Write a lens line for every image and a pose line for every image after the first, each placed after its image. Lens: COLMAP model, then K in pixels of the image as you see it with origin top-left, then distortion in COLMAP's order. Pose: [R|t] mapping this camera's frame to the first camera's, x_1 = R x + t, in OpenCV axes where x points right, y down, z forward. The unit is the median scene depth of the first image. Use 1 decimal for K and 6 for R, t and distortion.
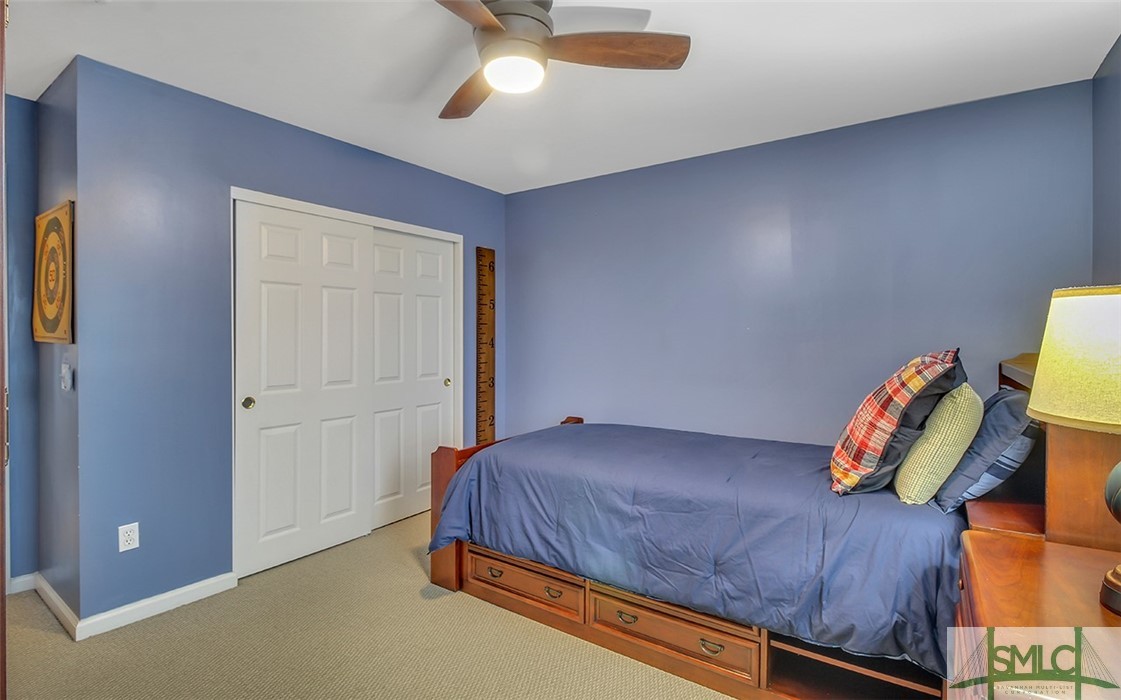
lens RADIAL K [[529.1, 0, 559.8], [0, 529.1, 345.1], [0, 0, 1]] dist [-0.013171, -0.001377]
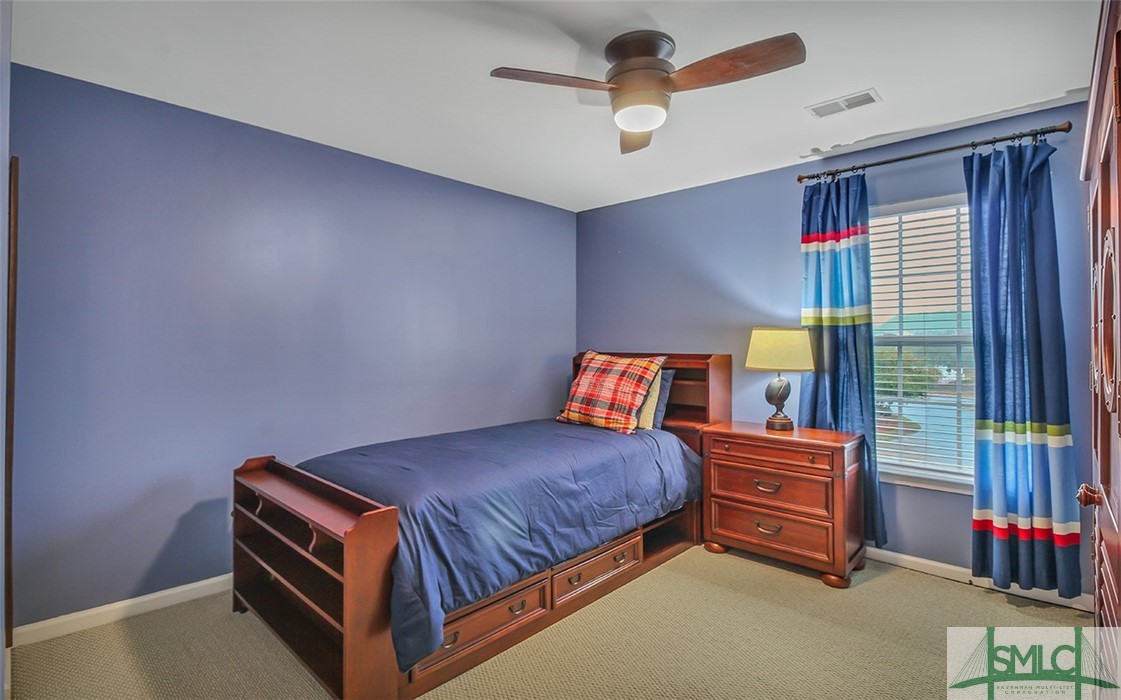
lens RADIAL K [[529.1, 0, 559.7], [0, 529.1, 344.2], [0, 0, 1]] dist [-0.013171, -0.001377]
pose [[0.135366, -0.004505, 0.990785, -1.059203], [0.007923, 0.999963, 0.003464, -0.018550], [-0.990764, 0.007381, 0.135396, 0.869791]]
